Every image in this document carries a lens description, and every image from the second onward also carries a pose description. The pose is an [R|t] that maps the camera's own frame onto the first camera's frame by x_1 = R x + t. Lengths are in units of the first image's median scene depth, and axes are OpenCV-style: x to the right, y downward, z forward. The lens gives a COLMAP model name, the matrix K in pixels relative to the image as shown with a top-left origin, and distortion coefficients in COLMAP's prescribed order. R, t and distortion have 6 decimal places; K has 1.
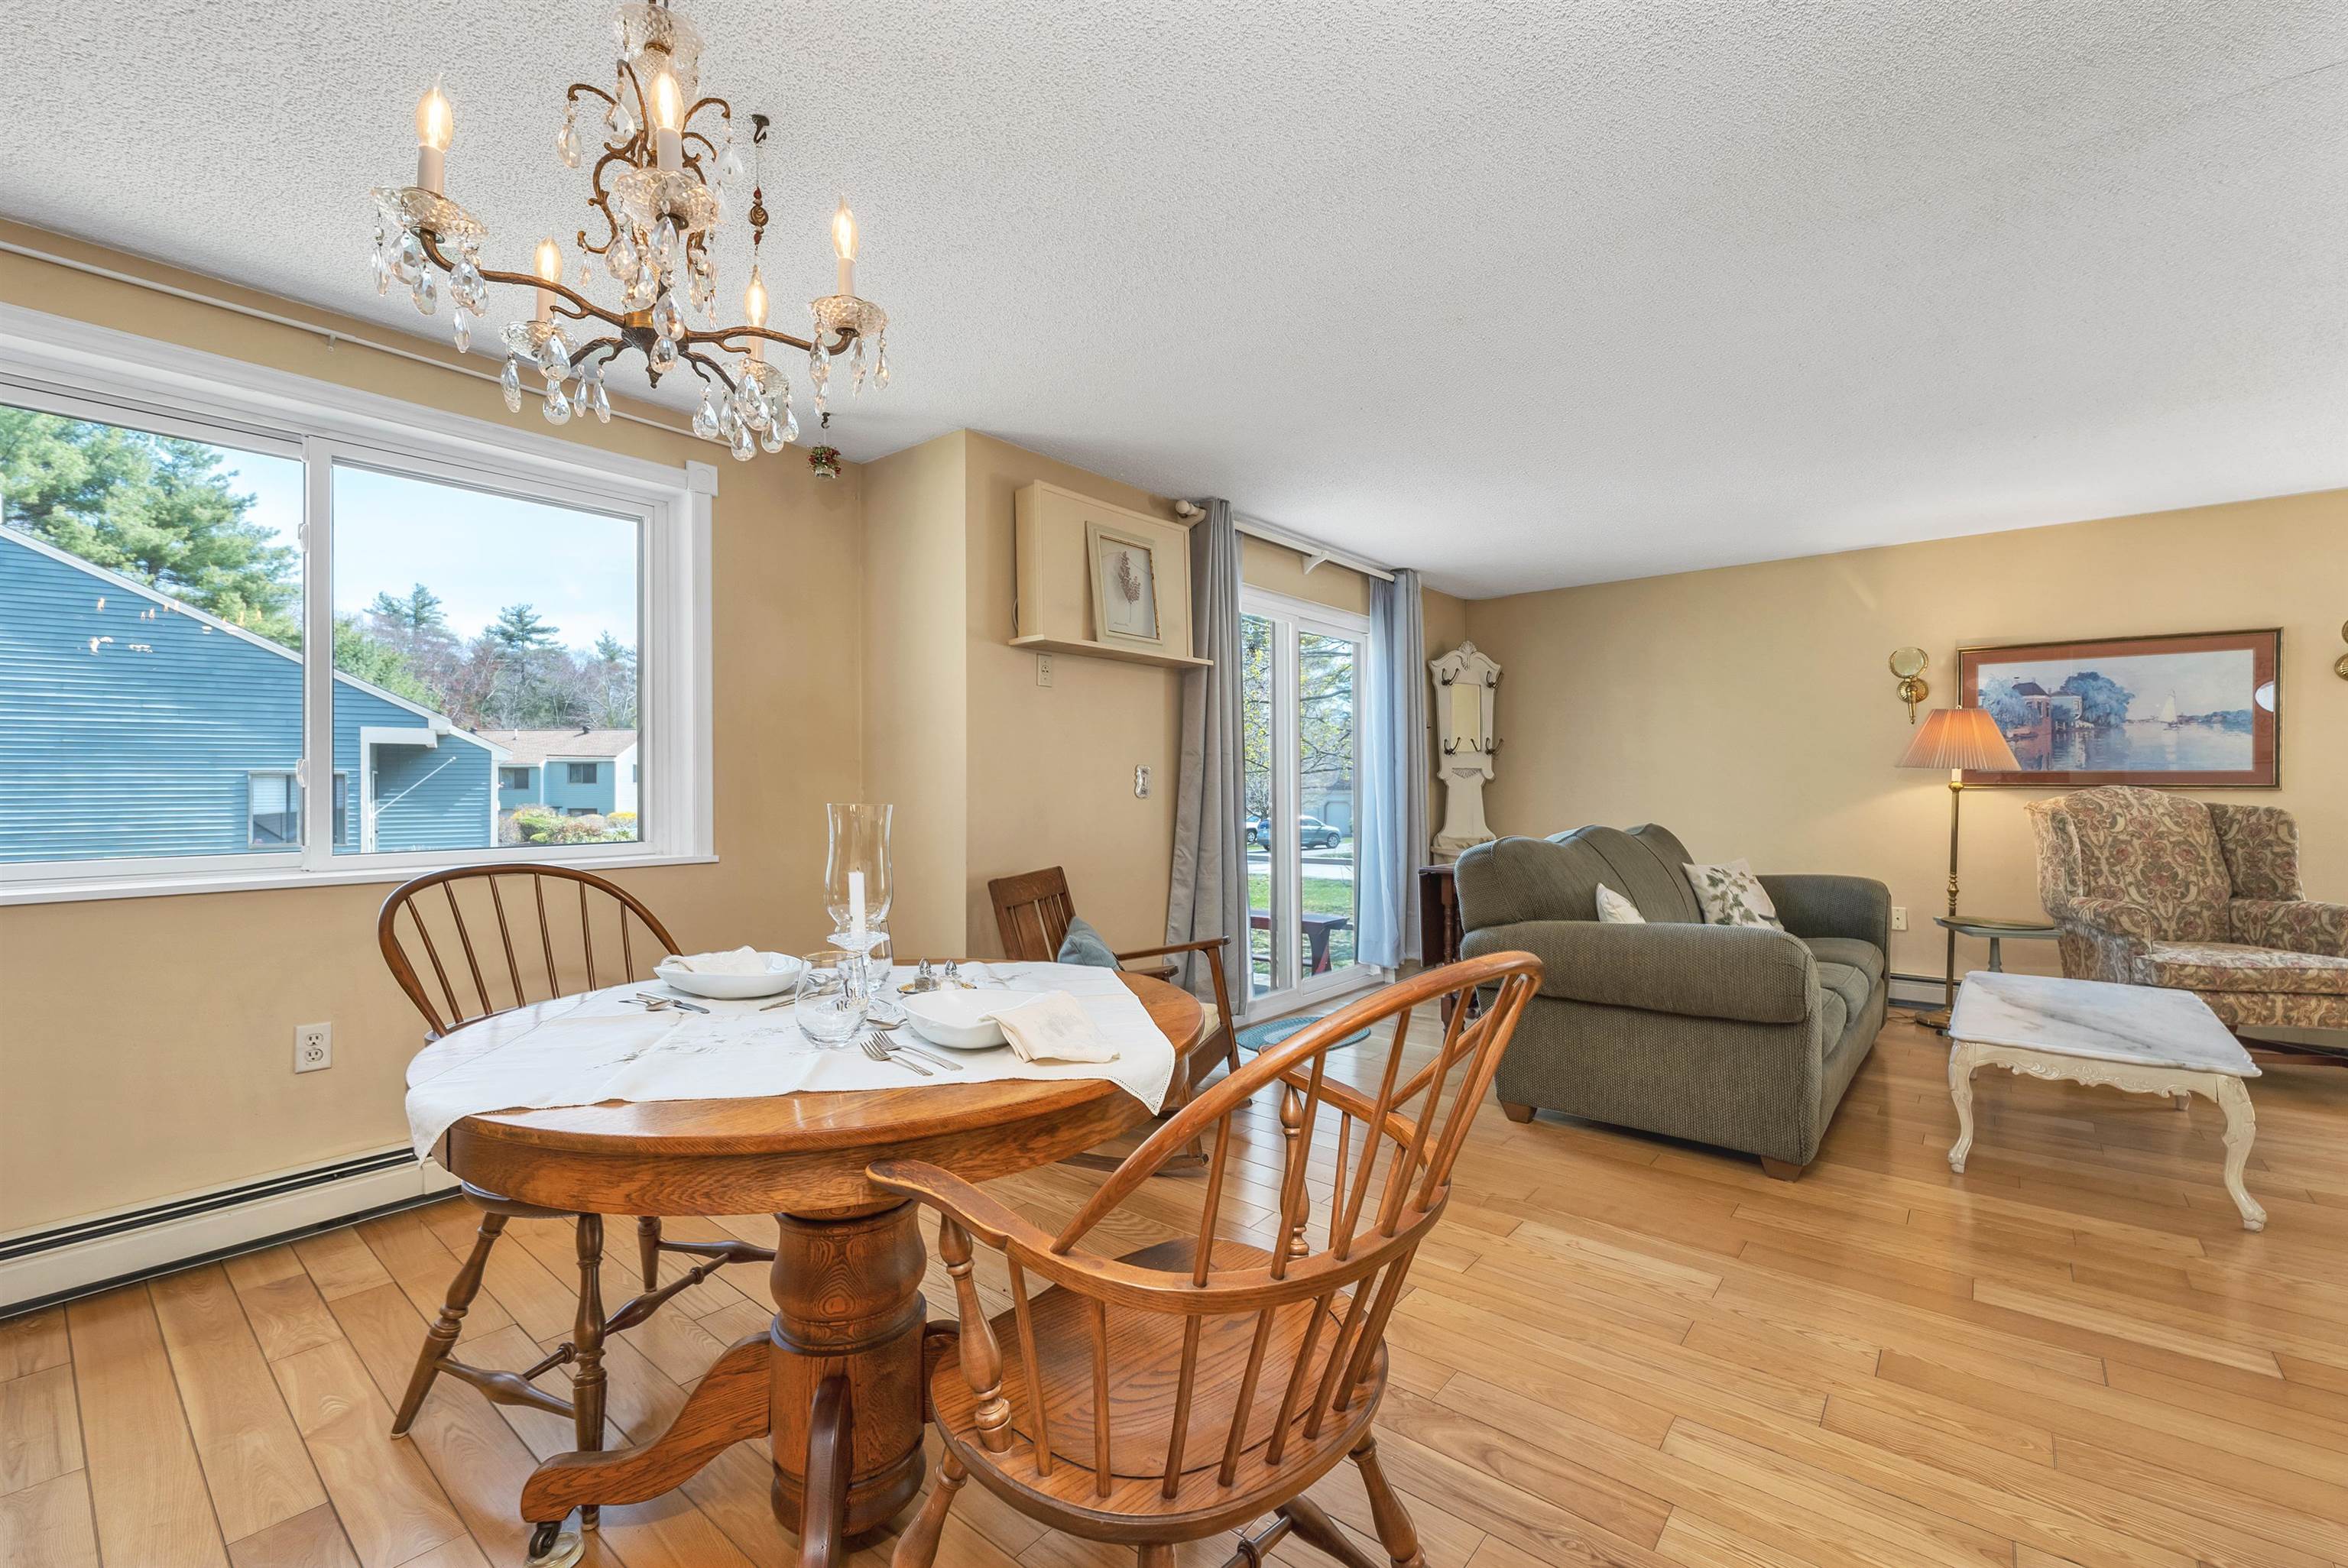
lens RADIAL K [[983.1, 0, 1172.5], [0, 983.1, 781.9], [0, 0, 1]] dist [0.002391, 0.000936]
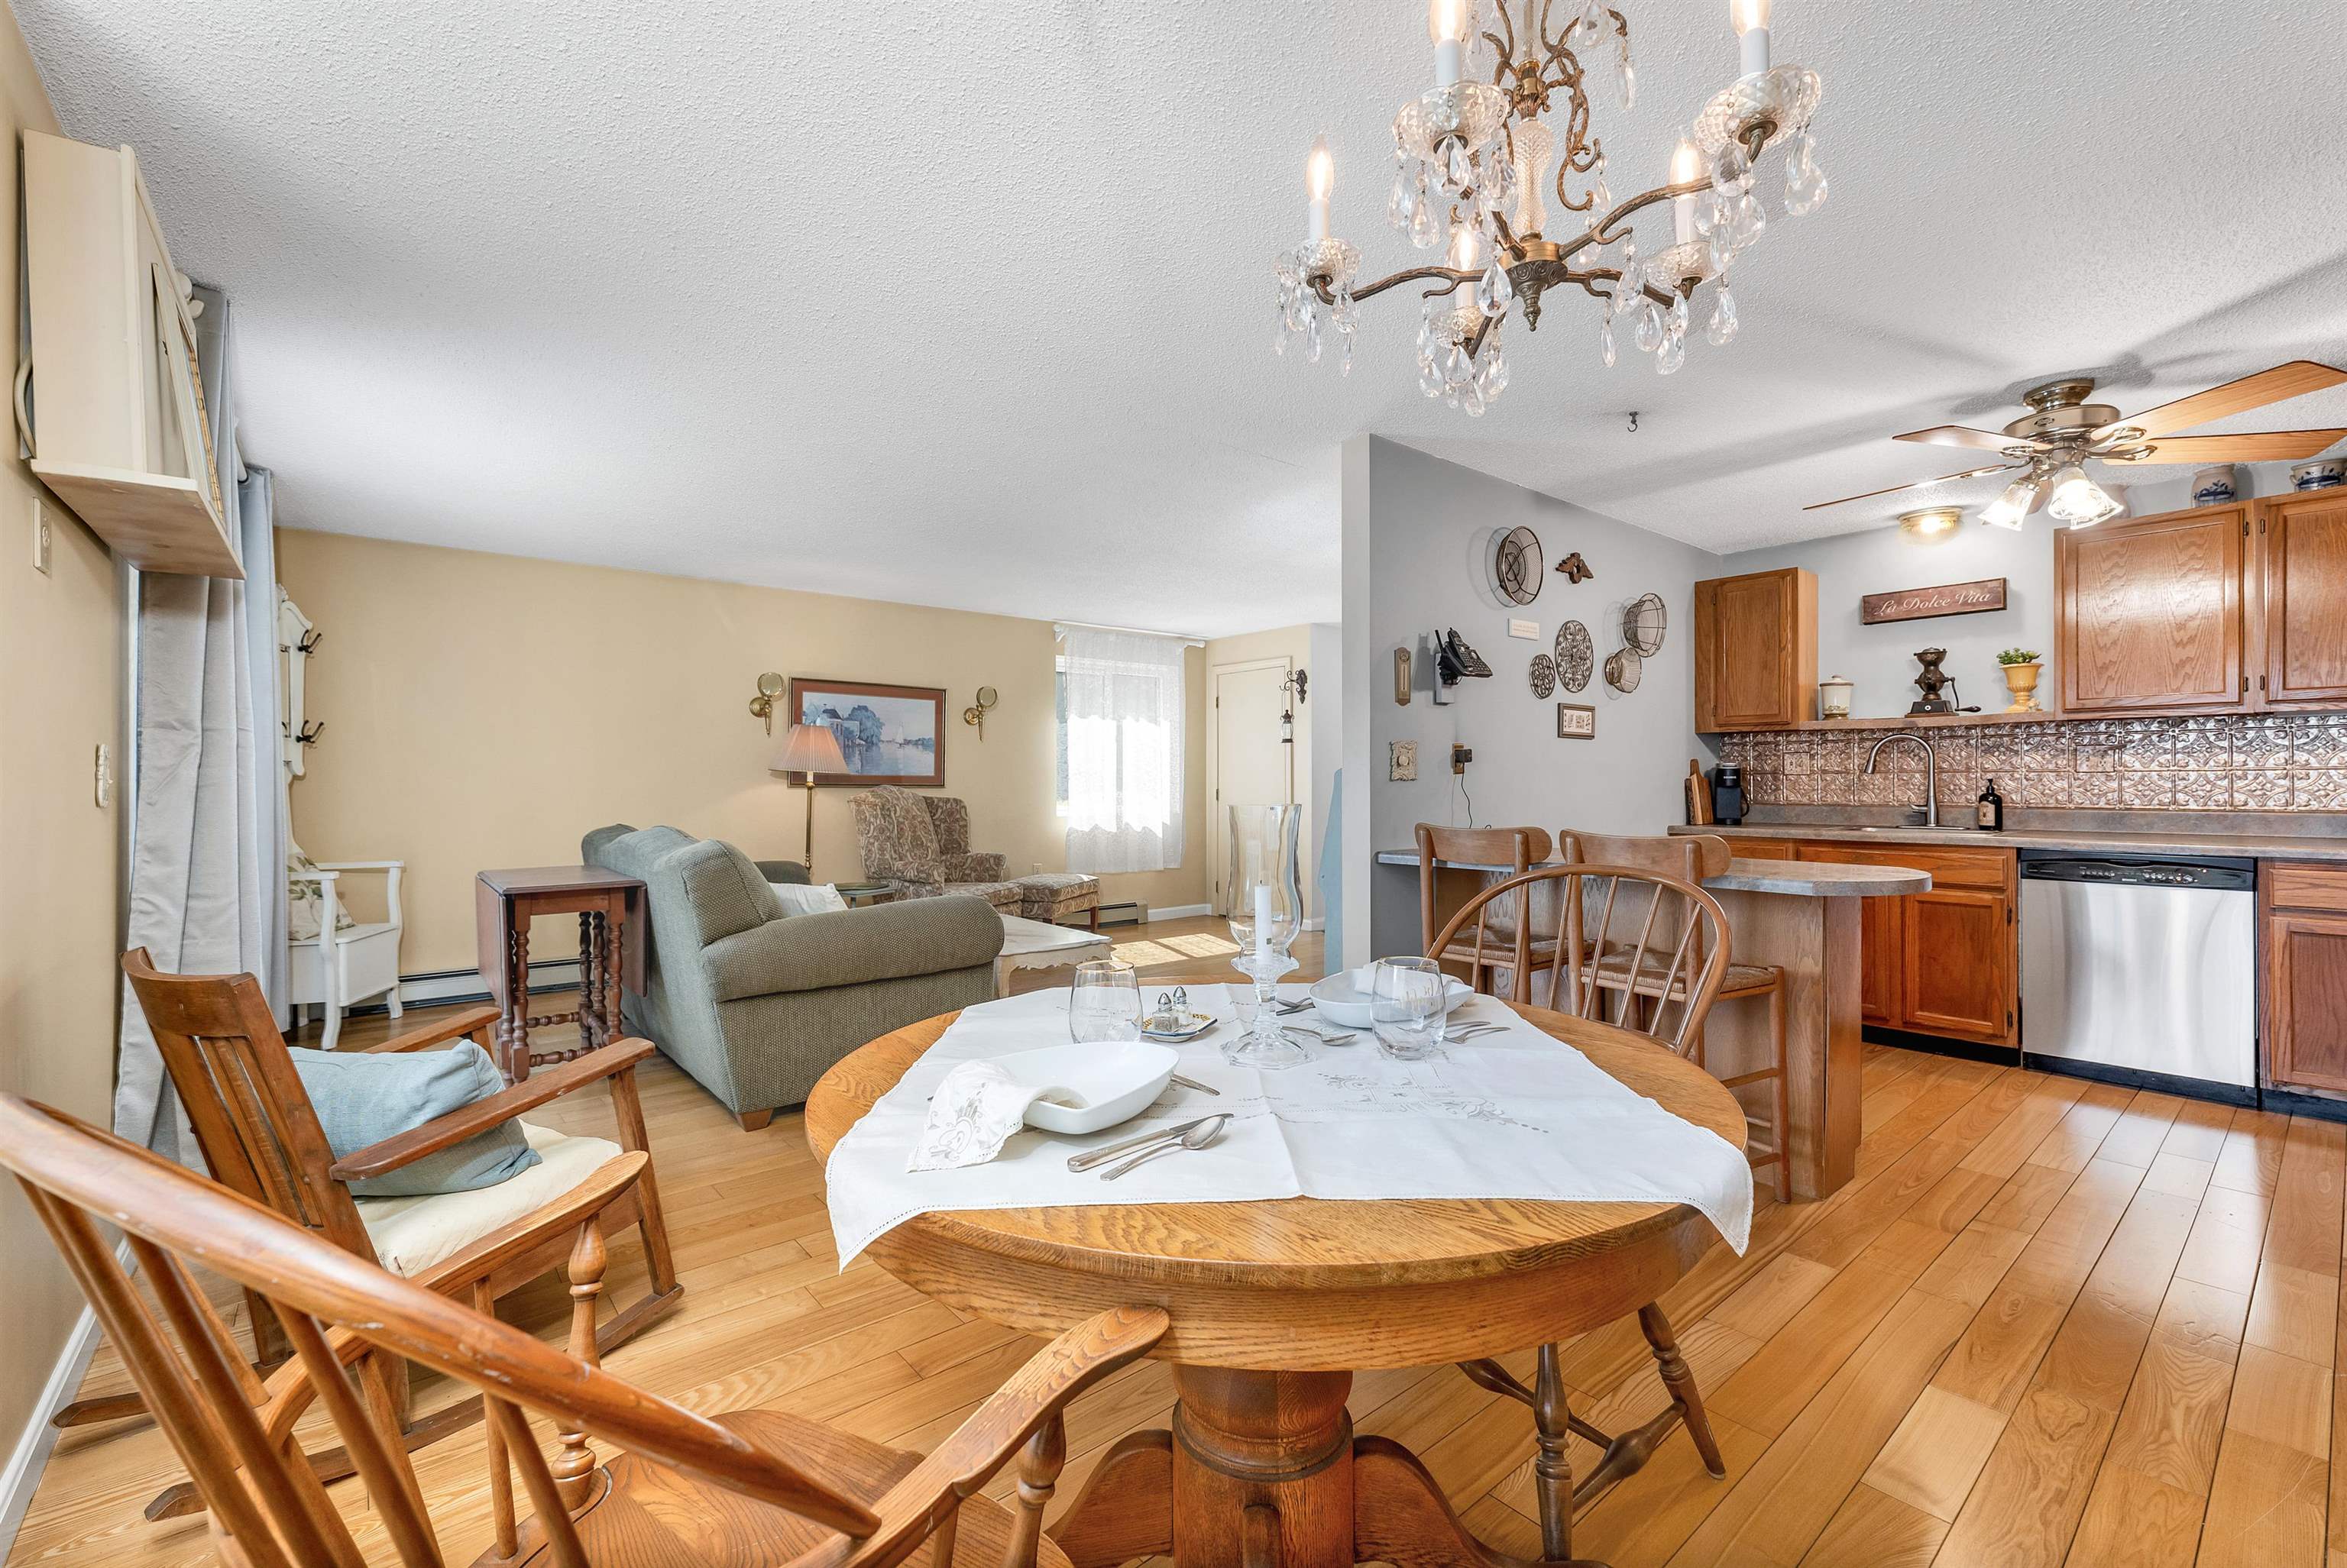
lens RADIAL K [[982.7, 0, 1172.0], [0, 982.7, 781.9], [0, 0, 1]] dist [0.002391, 0.000936]
pose [[0.179419, 0.003365, 0.983767, -0.429537], [-0.005740, 0.999981, -0.002374, 0.000290], [-0.983756, -0.005221, 0.179435, 0.334940]]
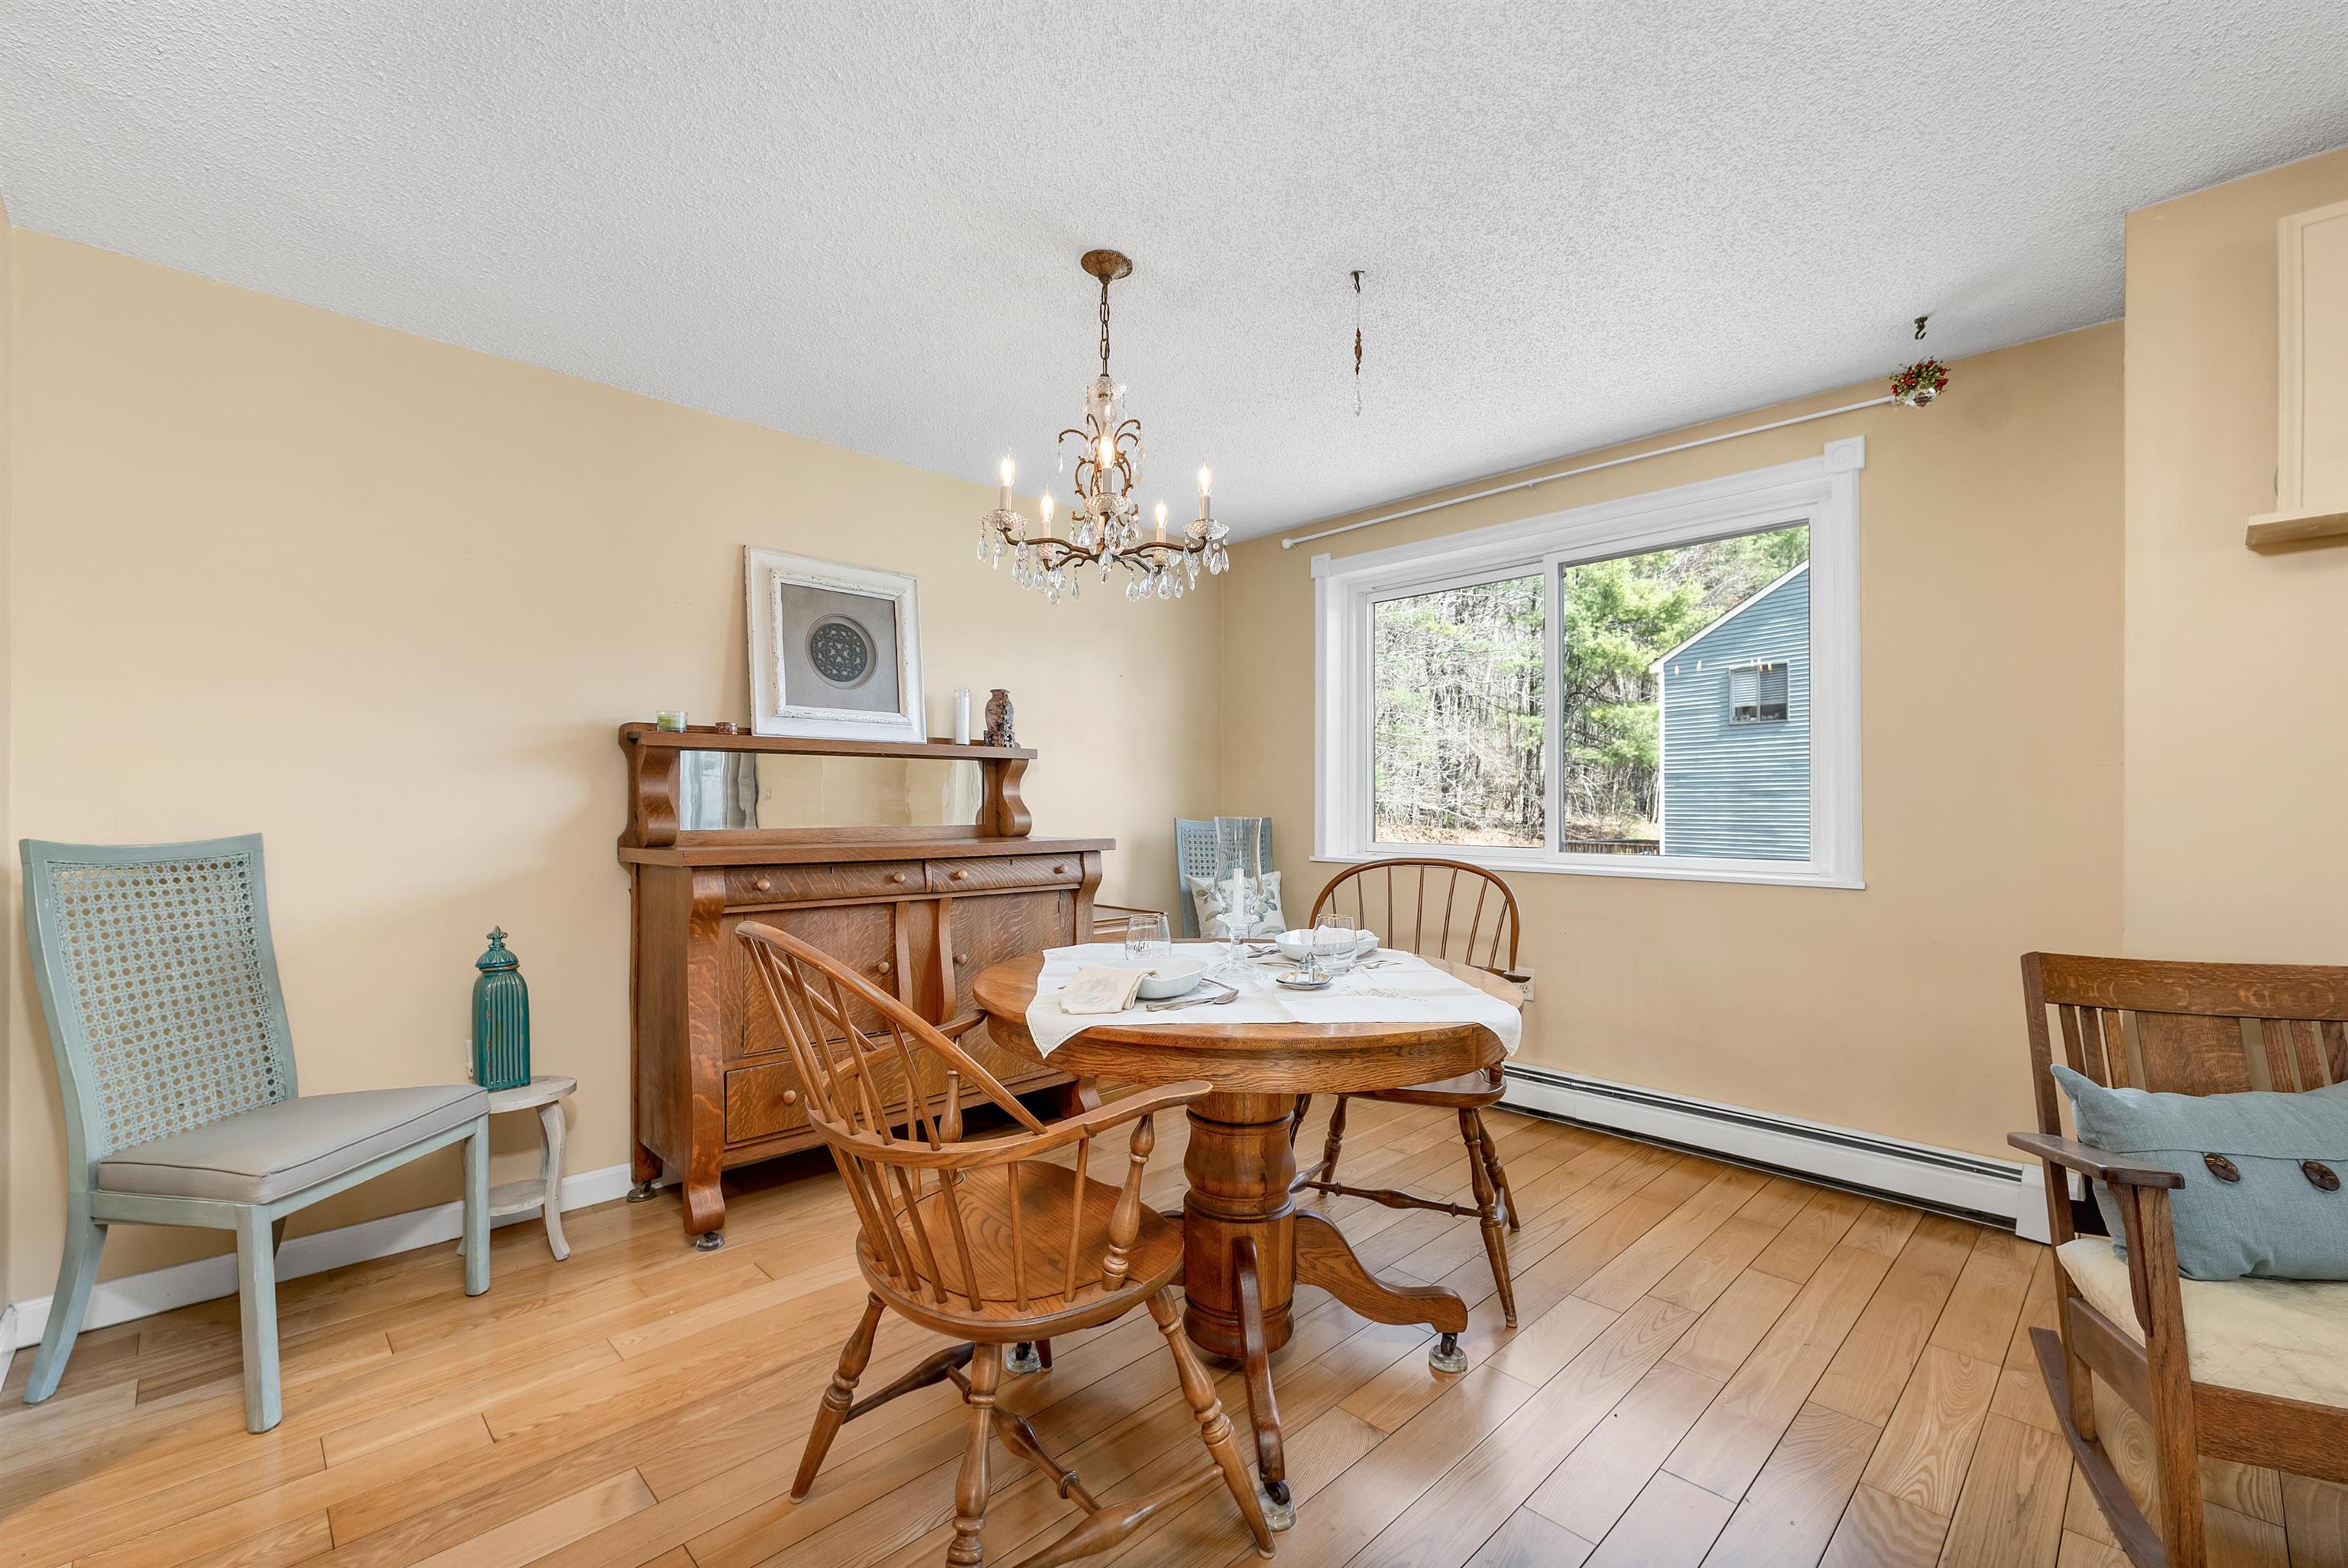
lens RADIAL K [[983.6, 0, 1168.0], [0, 983.6, 796.6], [0, 0, 1]] dist [-0.000407, -0.000137]
pose [[-0.105372, -0.005762, -0.994416, 0.363770], [0.008591, 0.999941, -0.006704, 0.000408], [0.994396, -0.009249, -0.105317, 0.377592]]
